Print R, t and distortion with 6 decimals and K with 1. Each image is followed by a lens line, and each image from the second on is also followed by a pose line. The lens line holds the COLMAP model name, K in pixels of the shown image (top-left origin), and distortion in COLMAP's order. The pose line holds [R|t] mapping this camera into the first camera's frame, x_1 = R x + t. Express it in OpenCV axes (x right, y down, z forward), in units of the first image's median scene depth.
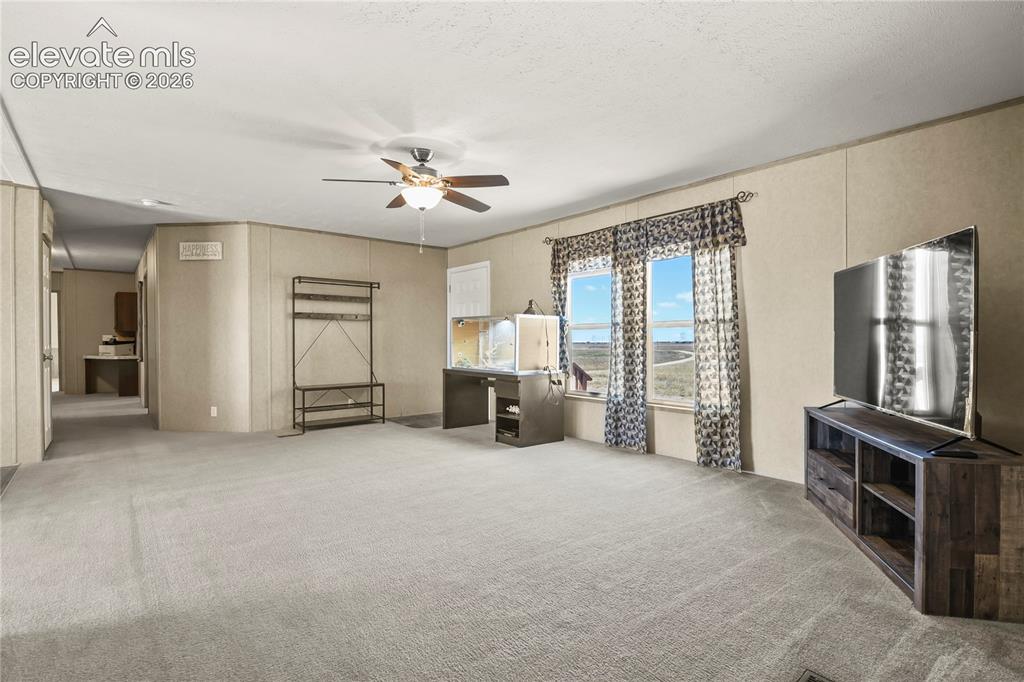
lens RADIAL K [[500.6, 0, 520.4], [0, 500.6, 347.0], [0, 0, 1]] dist [0.001815, -0.003232]
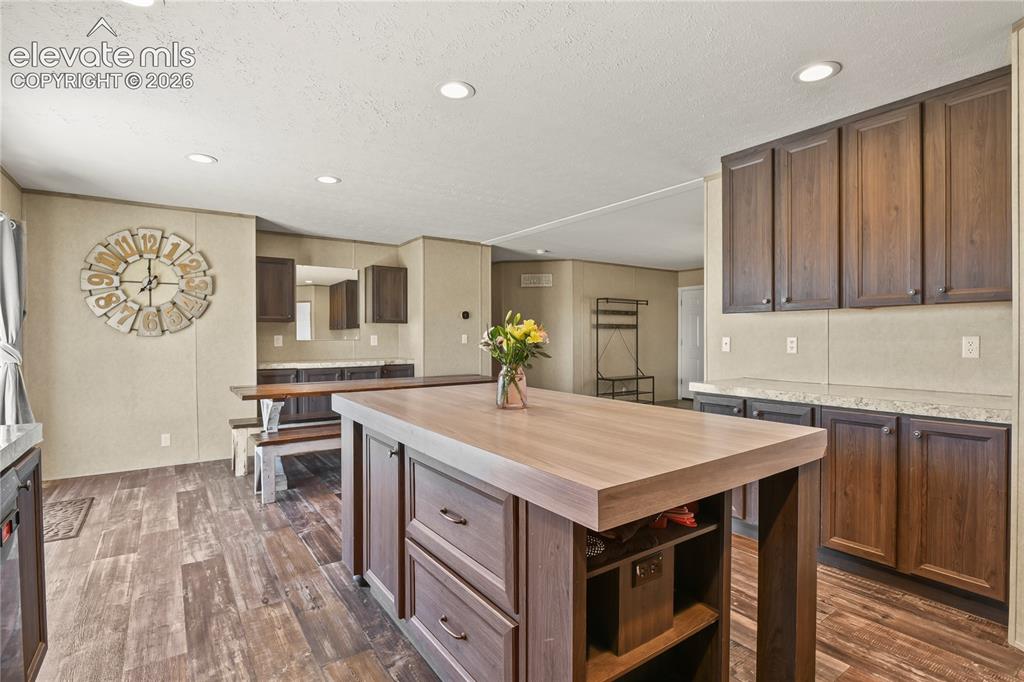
lens RADIAL K [[500.6, 0, 508.1], [0, 500.6, 348.7], [0, 0, 1]] dist [0.001815, -0.003232]
pose [[0.995738, 0.001563, -0.092210, -0.569645], [-0.000898, 0.999973, 0.007252, -0.010683], [0.092219, -0.007139, 0.995713, -0.385896]]
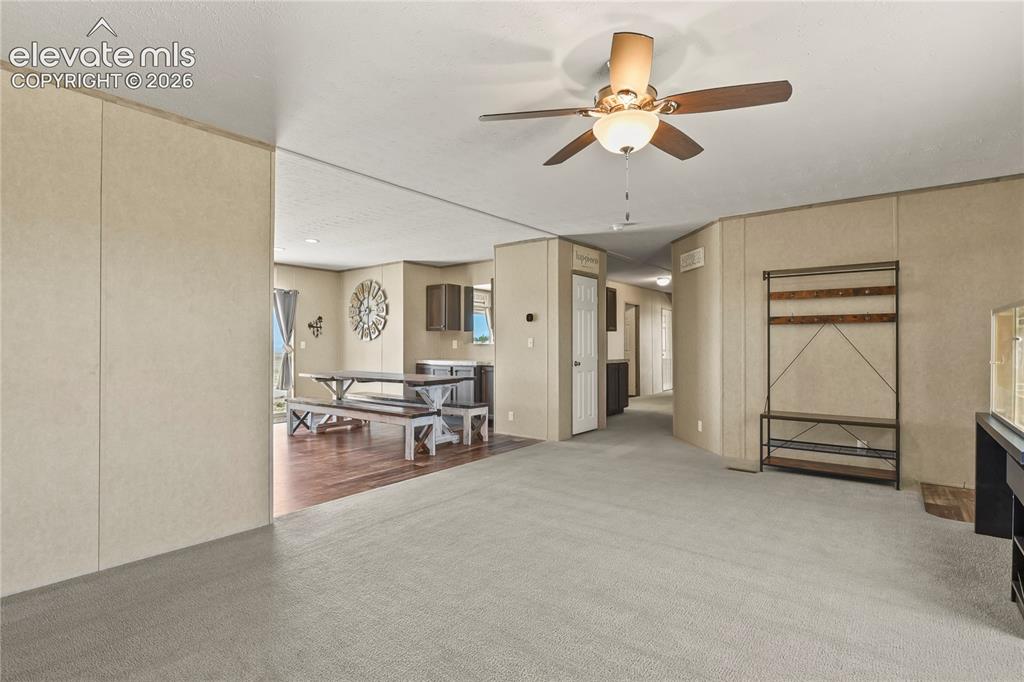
lens RADIAL K [[500.6, 0, 512.5], [0, 500.6, 341.4], [0, 0, 1]] dist [0.001815, -0.003232]
pose [[0.215595, -0.008667, -0.976444, 0.234651], [-0.018267, 0.999750, -0.012907, -0.012707], [0.976312, 0.020620, 0.215383, 0.432206]]
